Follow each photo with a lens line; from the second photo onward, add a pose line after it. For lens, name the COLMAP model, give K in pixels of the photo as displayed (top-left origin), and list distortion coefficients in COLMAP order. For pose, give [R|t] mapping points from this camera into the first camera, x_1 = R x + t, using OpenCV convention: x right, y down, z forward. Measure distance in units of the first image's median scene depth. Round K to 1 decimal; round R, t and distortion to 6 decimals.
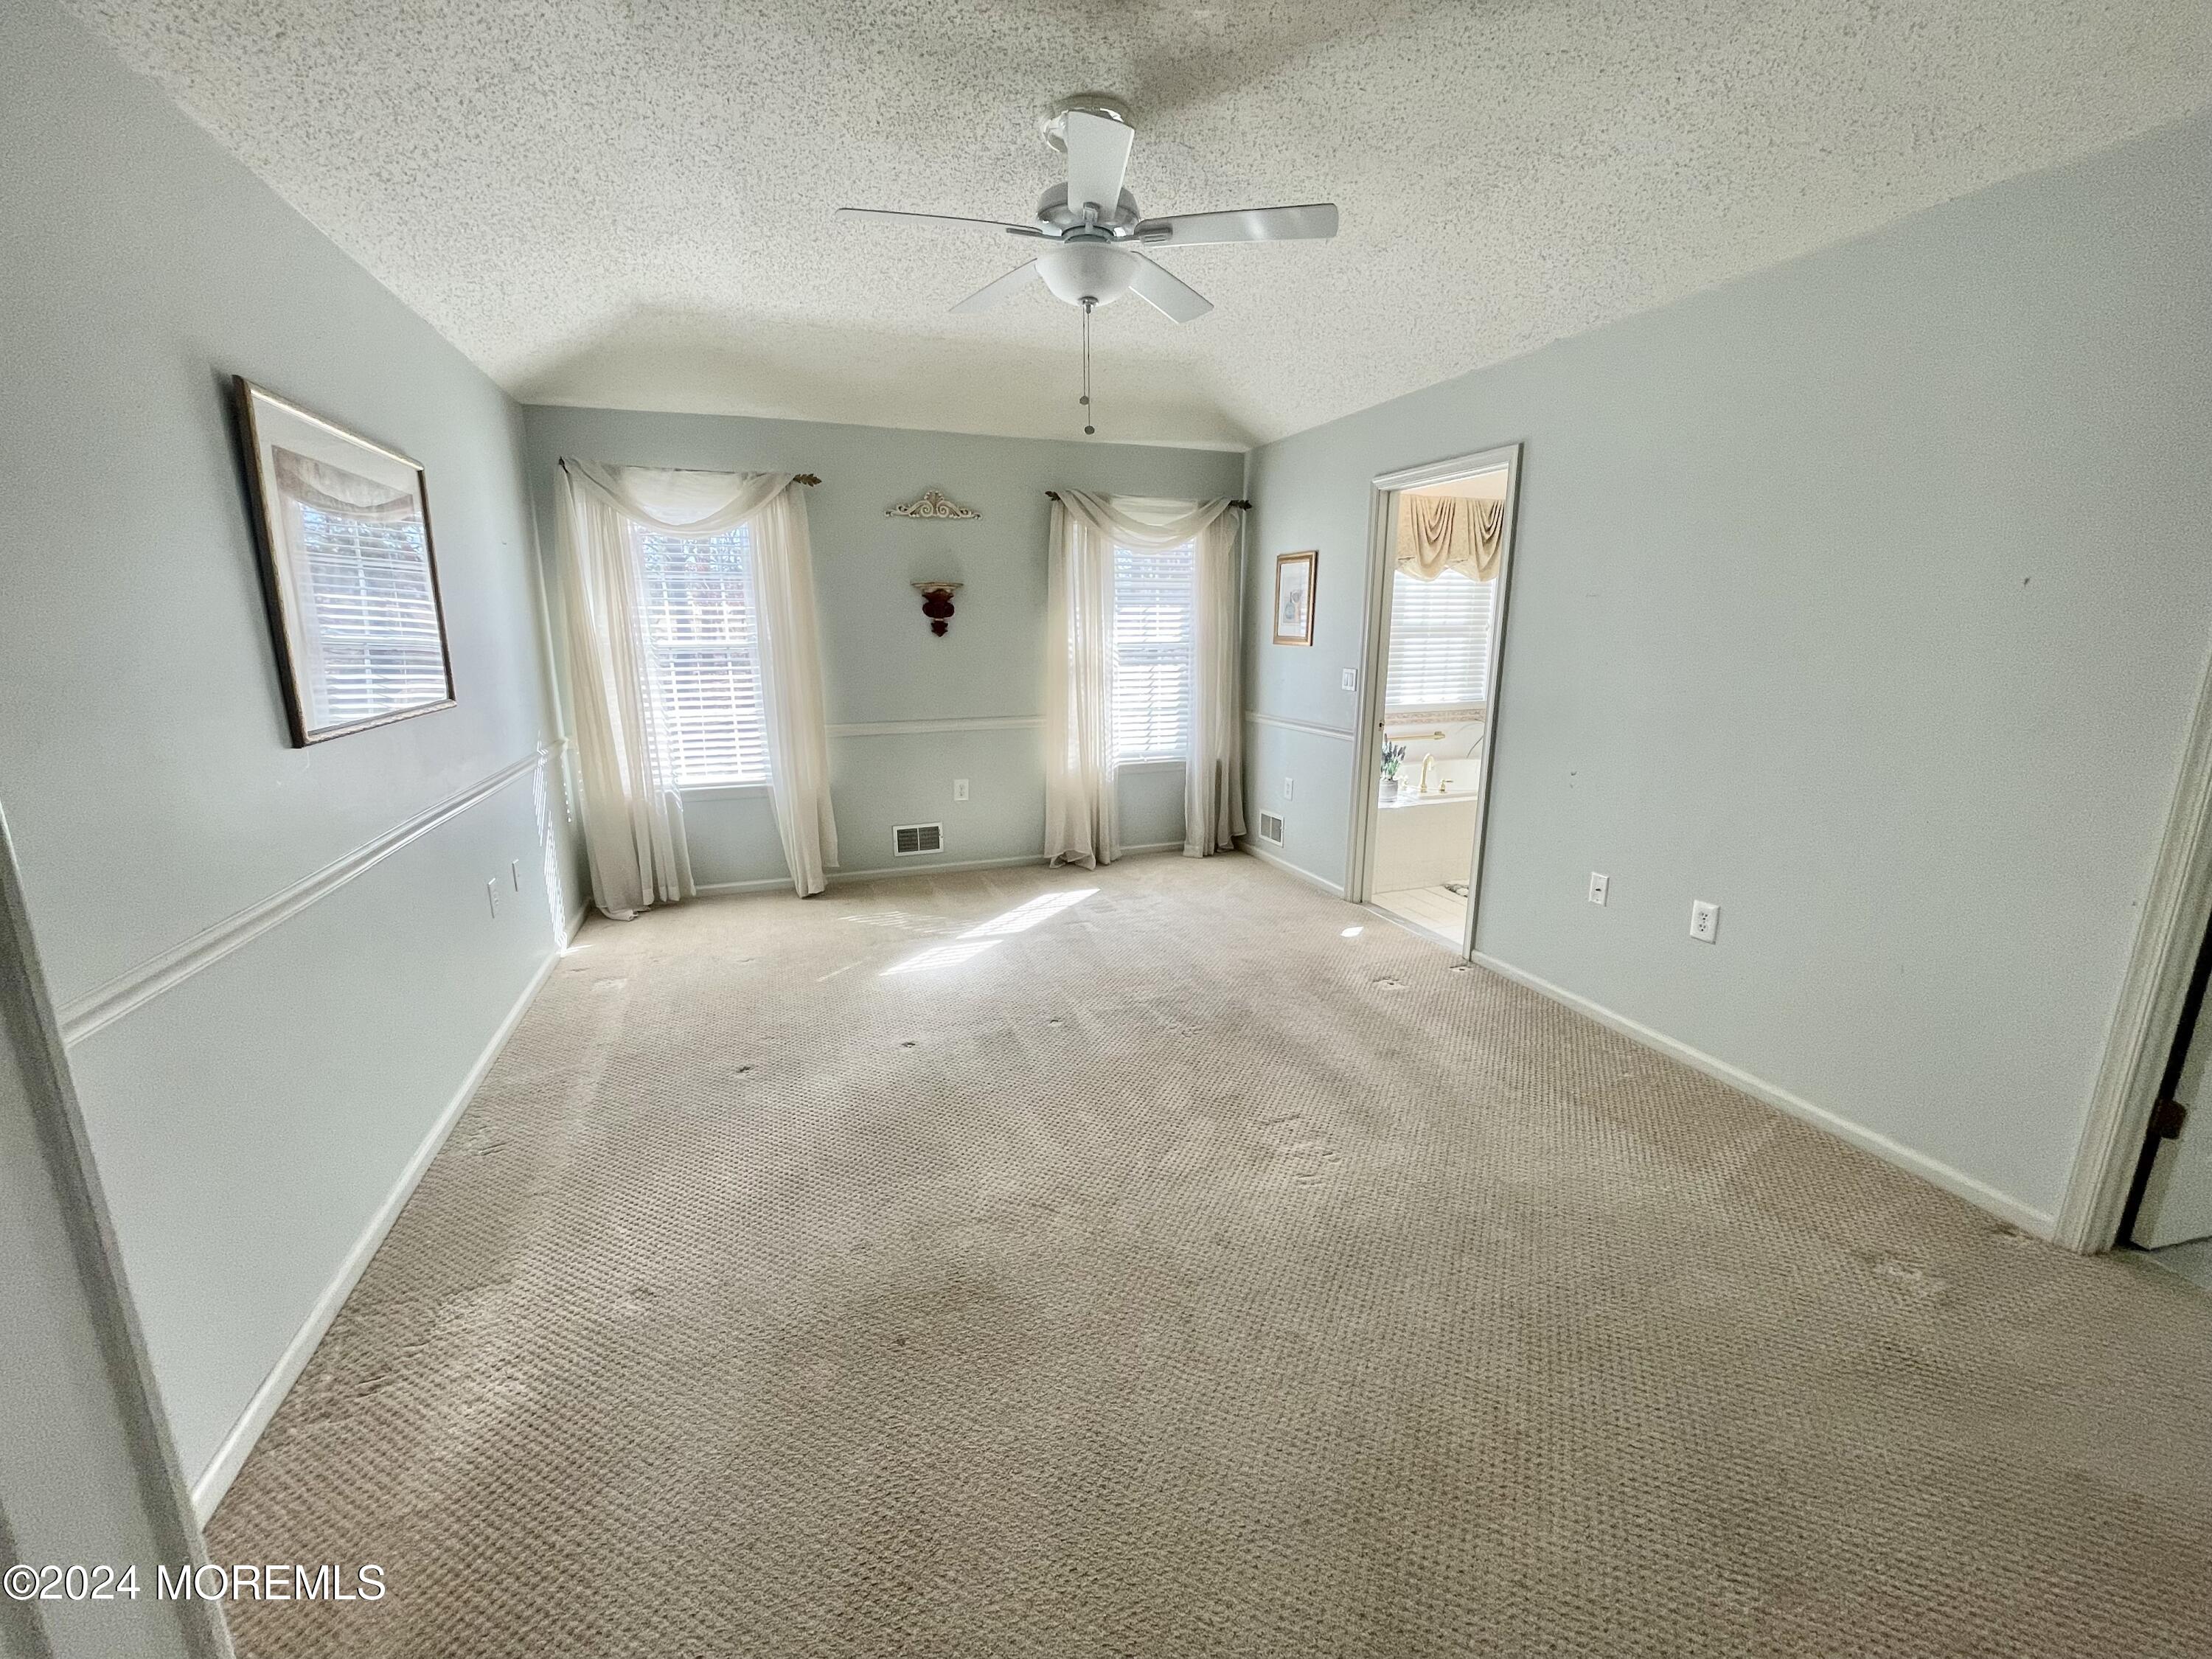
lens RADIAL K [[894.3, 0, 1105.1], [0, 894.3, 826.8], [0, 0, 1]] dist [-0.001509, -0.001471]
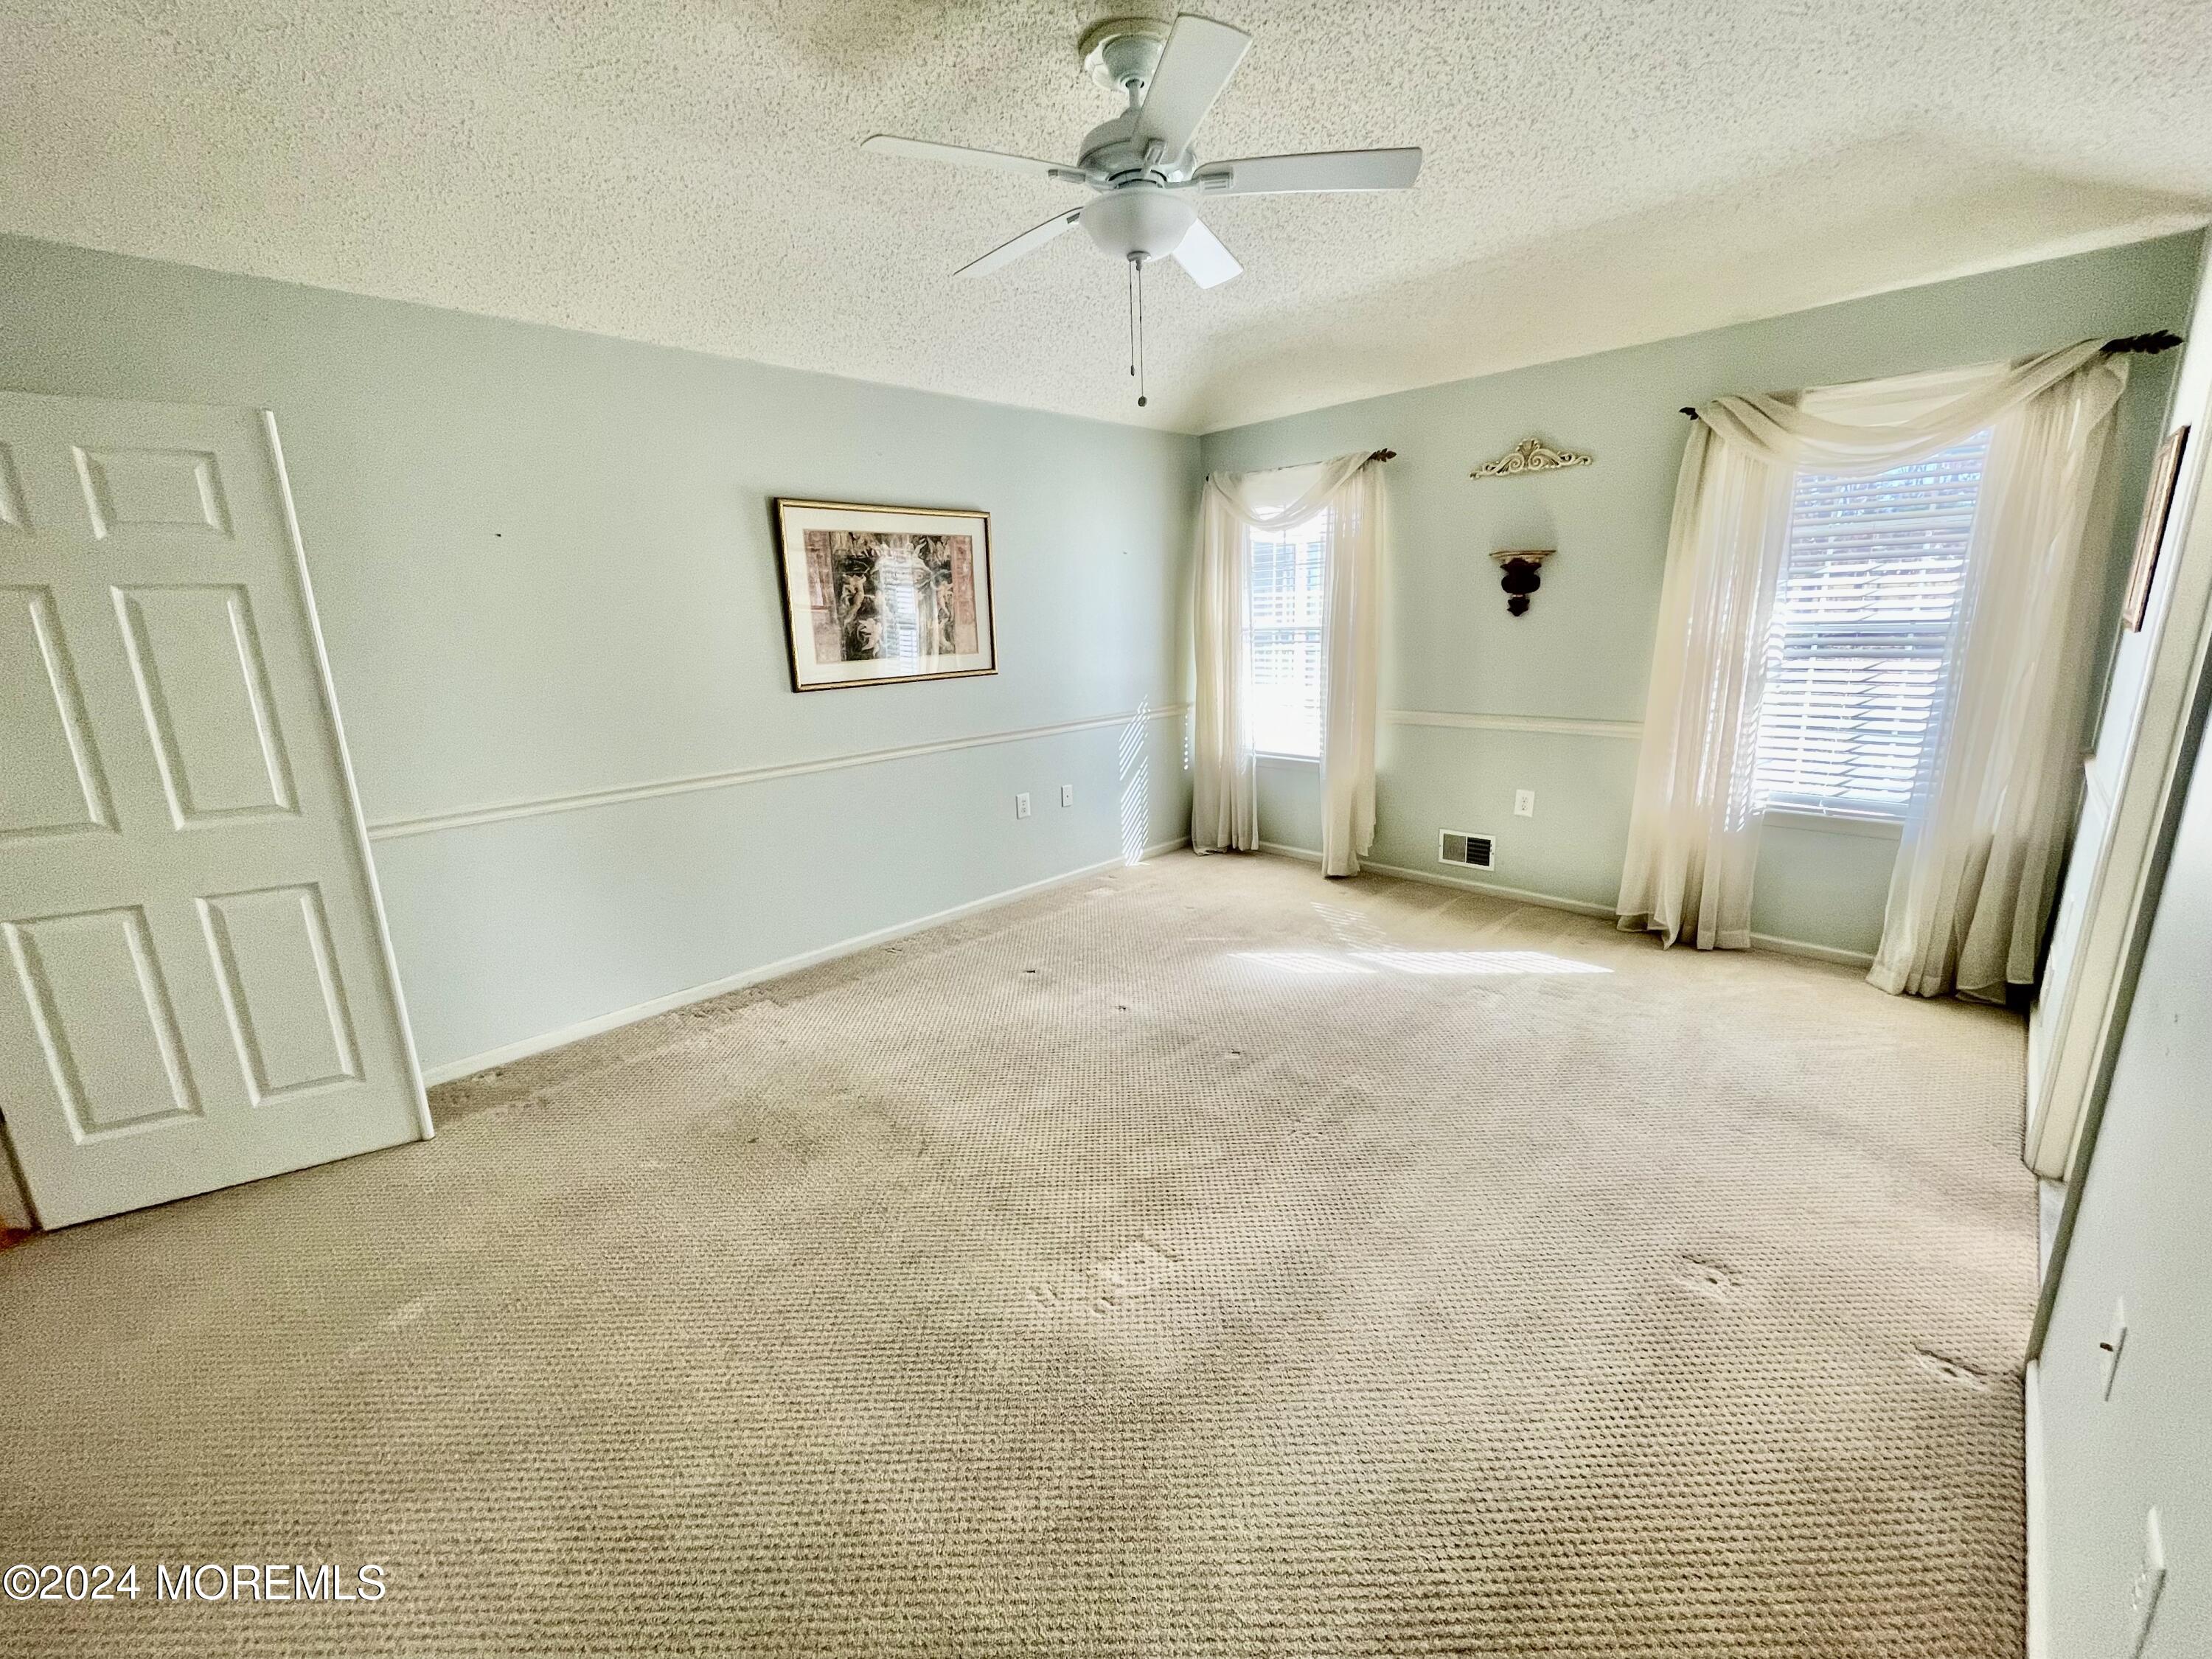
lens RADIAL K [[894.3, 0, 1111.3], [0, 894.3, 828.4], [0, 0, 1]] dist [-0.001509, -0.001471]
pose [[0.419198, 0.202082, -0.885119, 0.469164], [-0.168401, 0.975303, 0.142916, -0.081975], [0.892140, 0.089145, 0.442876, 0.337908]]
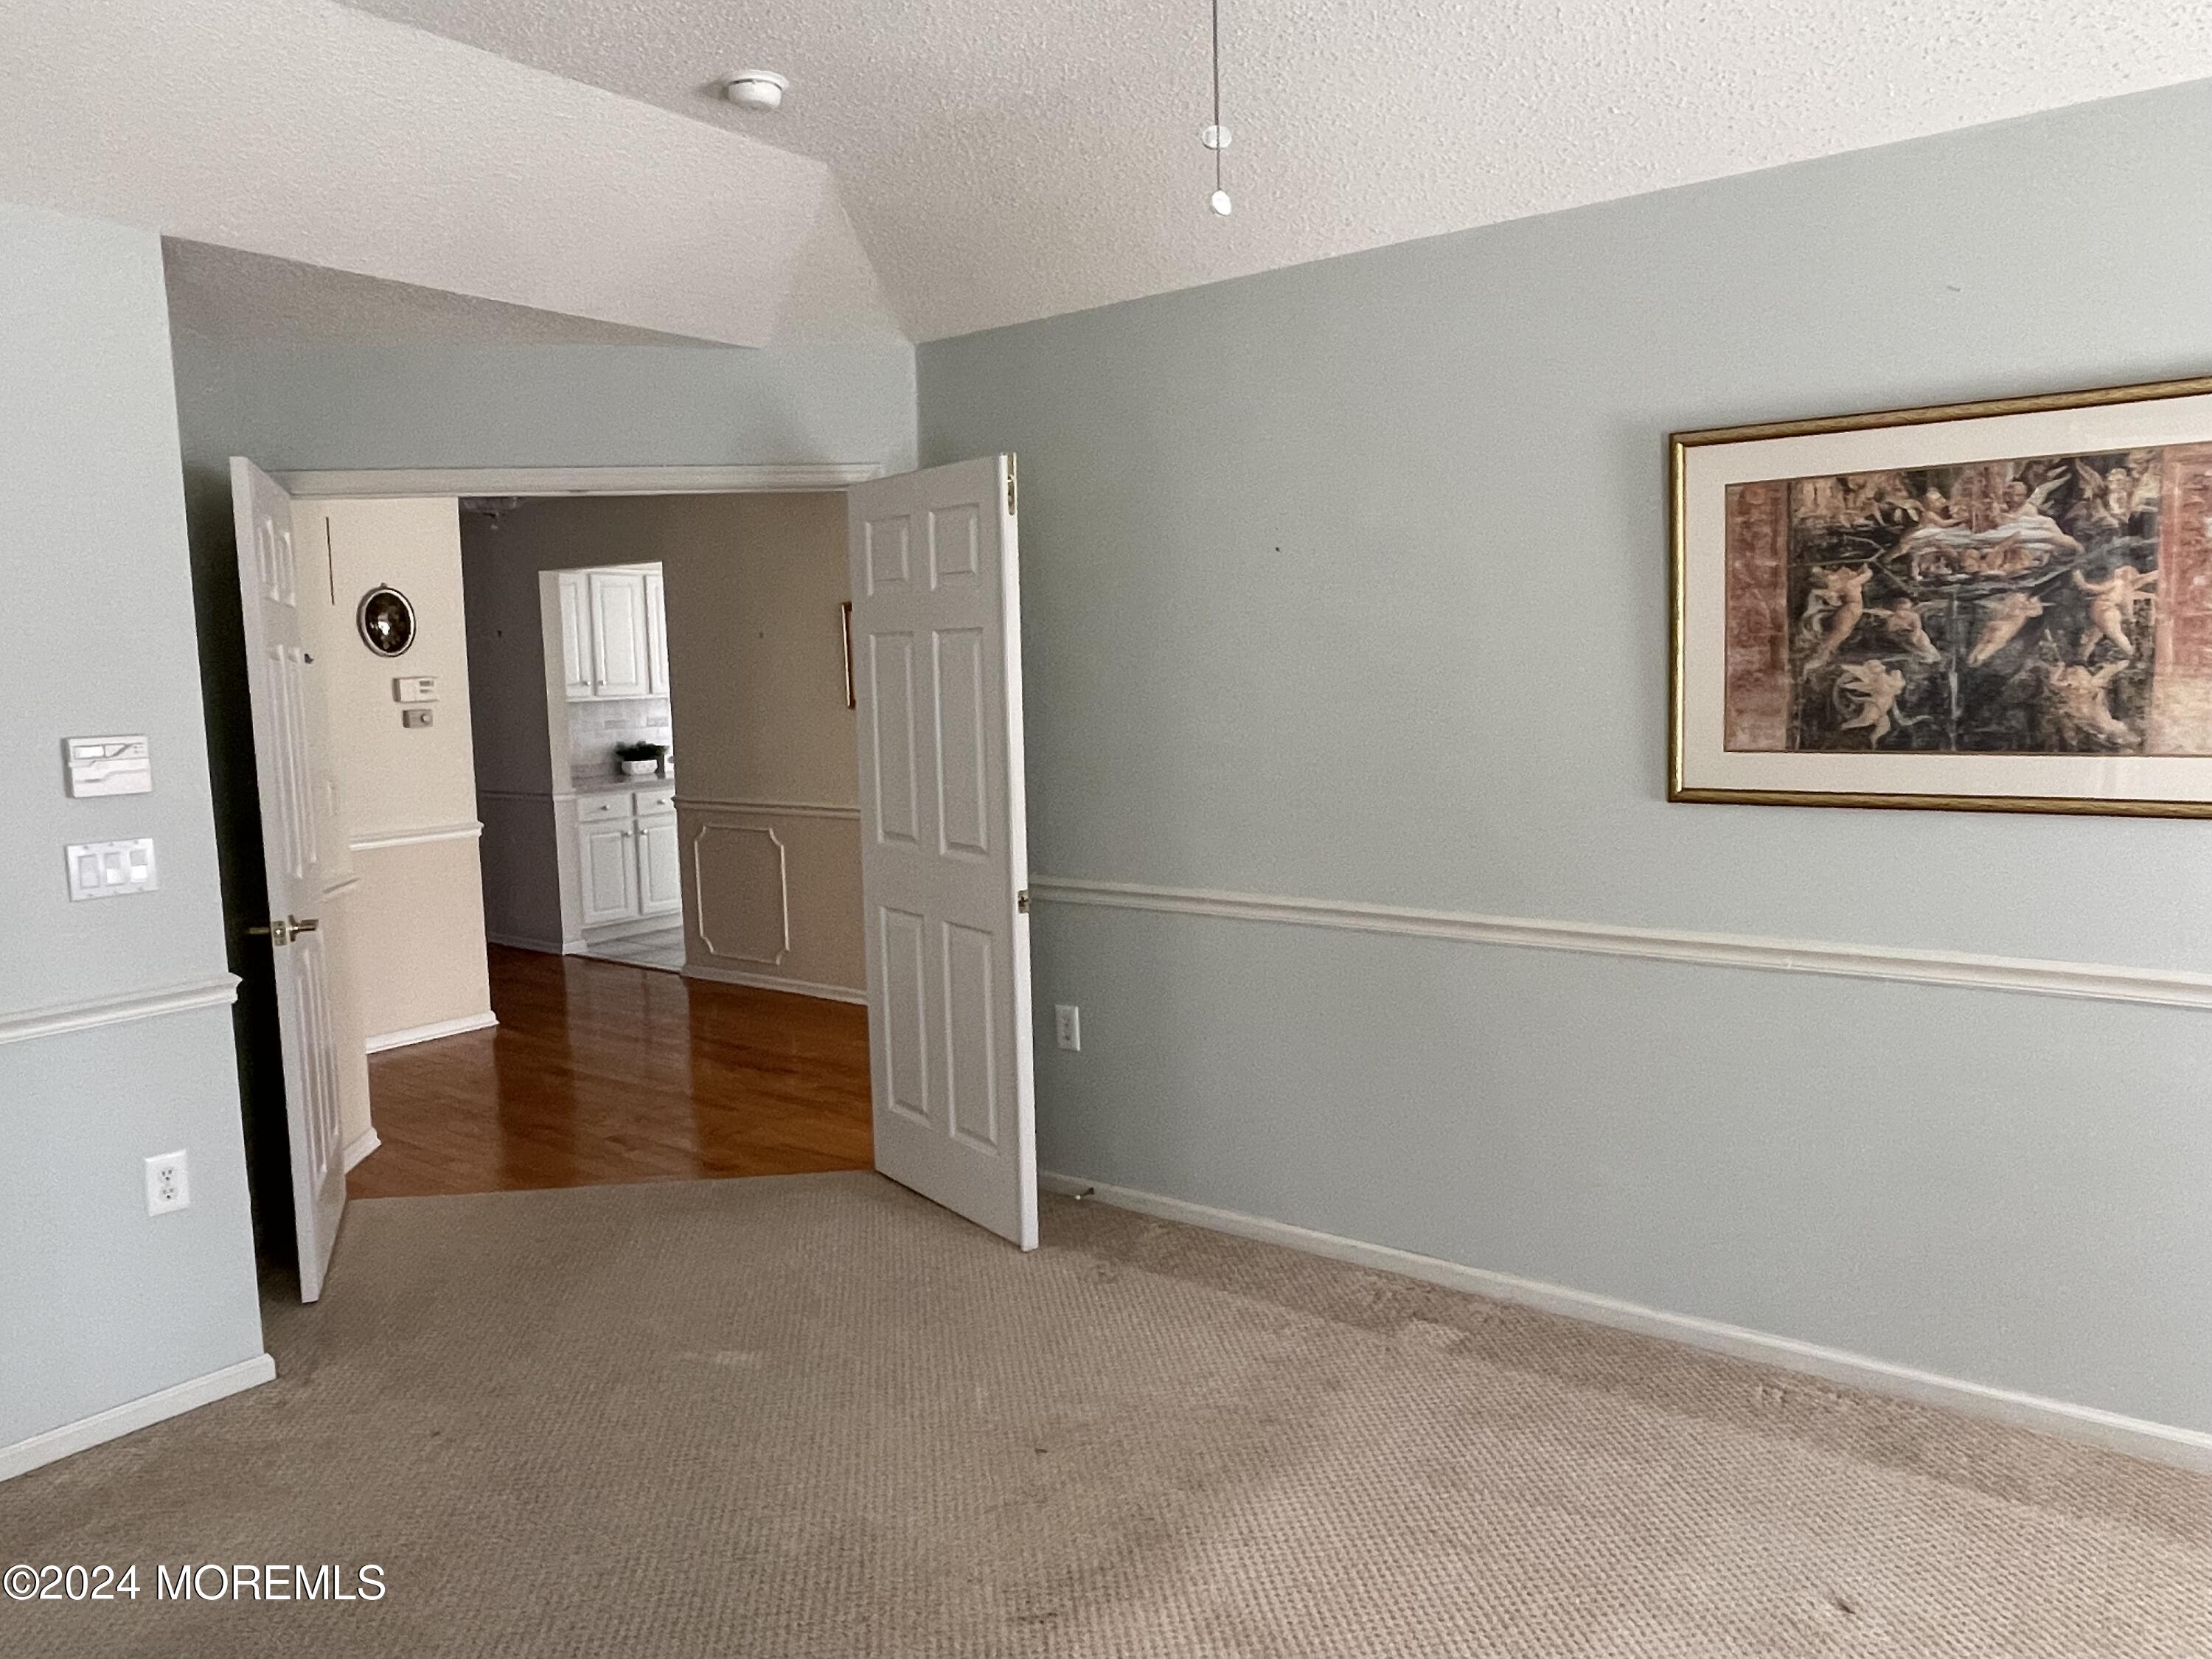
lens RADIAL K [[1503.1, 0, 1123.8], [0, 1503.1, 840.9], [0, 0, 1]] dist [-0.002342, -0.000693]
pose [[-0.841754, 0.075713, -0.534526, 0.196375], [-0.099480, 0.951408, 0.291421, -0.196398], [0.530616, 0.298480, -0.793320, 0.844669]]
